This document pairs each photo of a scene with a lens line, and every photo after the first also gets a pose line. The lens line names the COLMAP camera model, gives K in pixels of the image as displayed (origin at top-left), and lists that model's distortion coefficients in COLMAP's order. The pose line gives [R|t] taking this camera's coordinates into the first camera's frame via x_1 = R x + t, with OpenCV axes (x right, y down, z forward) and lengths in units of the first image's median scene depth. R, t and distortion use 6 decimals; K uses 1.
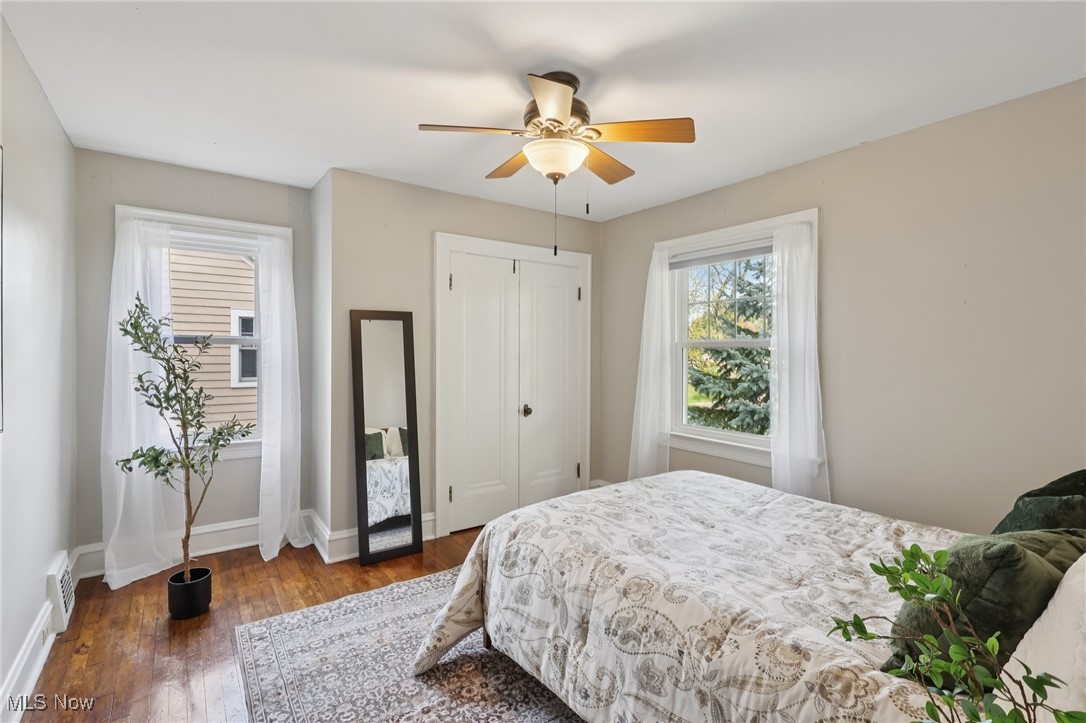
lens RADIAL K [[504.5, 0, 542.1], [0, 504.5, 357.4], [0, 0, 1]] dist [-0.003516, 0.000974]
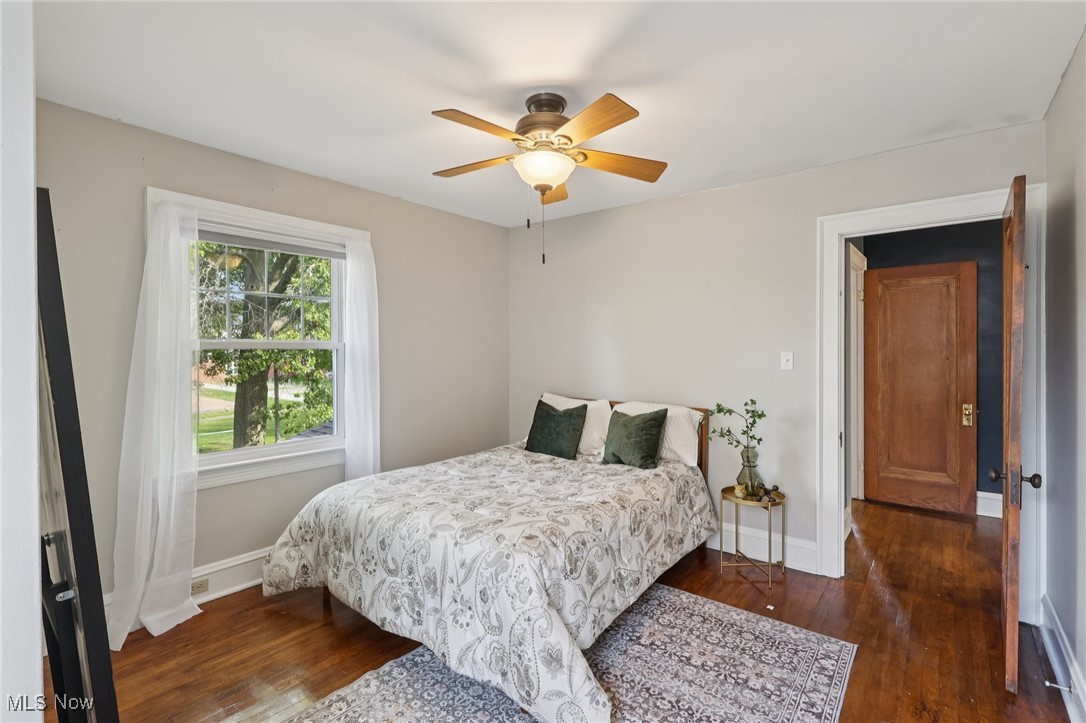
lens RADIAL K [[504.5, 0, 541.6], [0, 504.5, 354.3], [0, 0, 1]] dist [-0.003516, 0.000974]
pose [[-0.278519, -0.014738, 0.960318, -0.917261], [0.014489, 0.999704, 0.019545, -0.031729], [-0.960321, 0.019357, -0.278223, 1.209901]]
